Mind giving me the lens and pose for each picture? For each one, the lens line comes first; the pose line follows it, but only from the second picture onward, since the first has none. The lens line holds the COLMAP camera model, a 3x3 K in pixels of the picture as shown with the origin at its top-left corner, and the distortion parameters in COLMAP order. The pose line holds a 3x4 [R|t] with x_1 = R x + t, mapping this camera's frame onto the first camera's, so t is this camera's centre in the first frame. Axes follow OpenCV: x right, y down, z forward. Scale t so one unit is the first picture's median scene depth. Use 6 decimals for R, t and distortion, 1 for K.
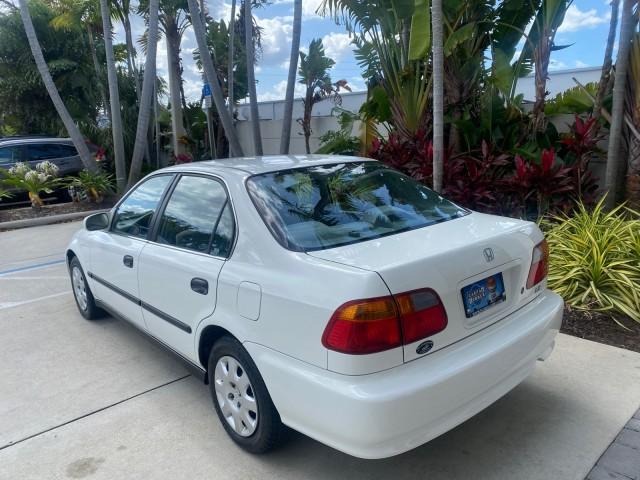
lens RADIAL K [[490.6, 0, 321.2], [0, 490.6, 236.9], [0, 0, 1]] dist [0.027548, -0.032084]
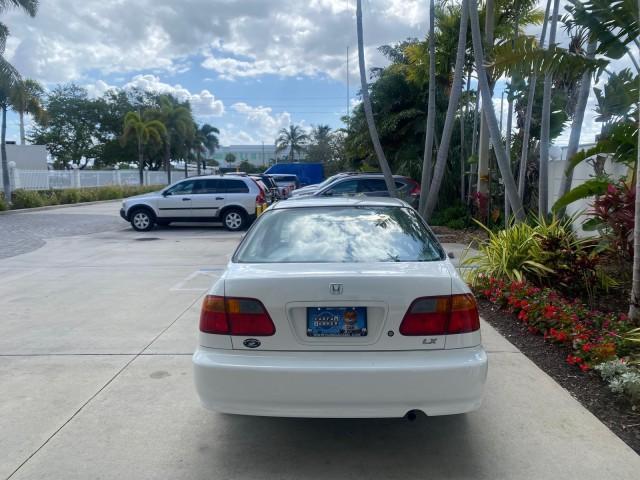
lens RADIAL K [[490.6, 0, 321.3], [0, 490.6, 238.5], [0, 0, 1]] dist [0.027548, -0.032084]
pose [[0.725666, 0.112851, -0.678730, 0.410944], [-0.158558, 0.987335, -0.005361, -0.026279], [0.669529, 0.111509, 0.734369, 0.040039]]
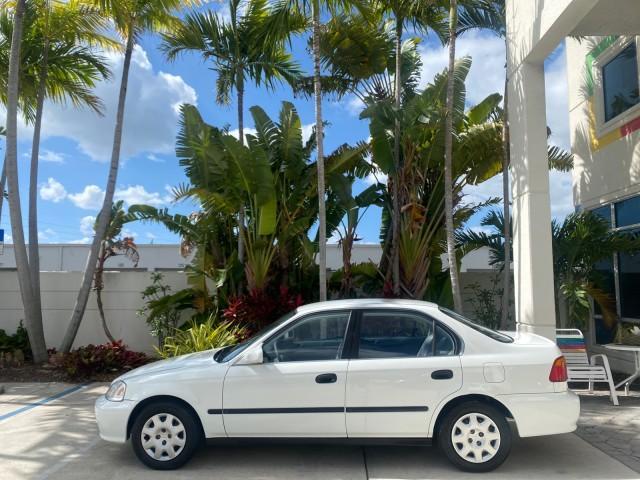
lens RADIAL K [[490.6, 0, 319.0], [0, 490.6, 238.0], [0, 0, 1]] dist [0.027548, -0.032084]
pose [[0.702486, 0.101639, 0.704403, -0.769853], [0.125725, 0.956461, -0.263392, 0.019022], [-0.700505, 0.273590, 0.659122, 0.031328]]
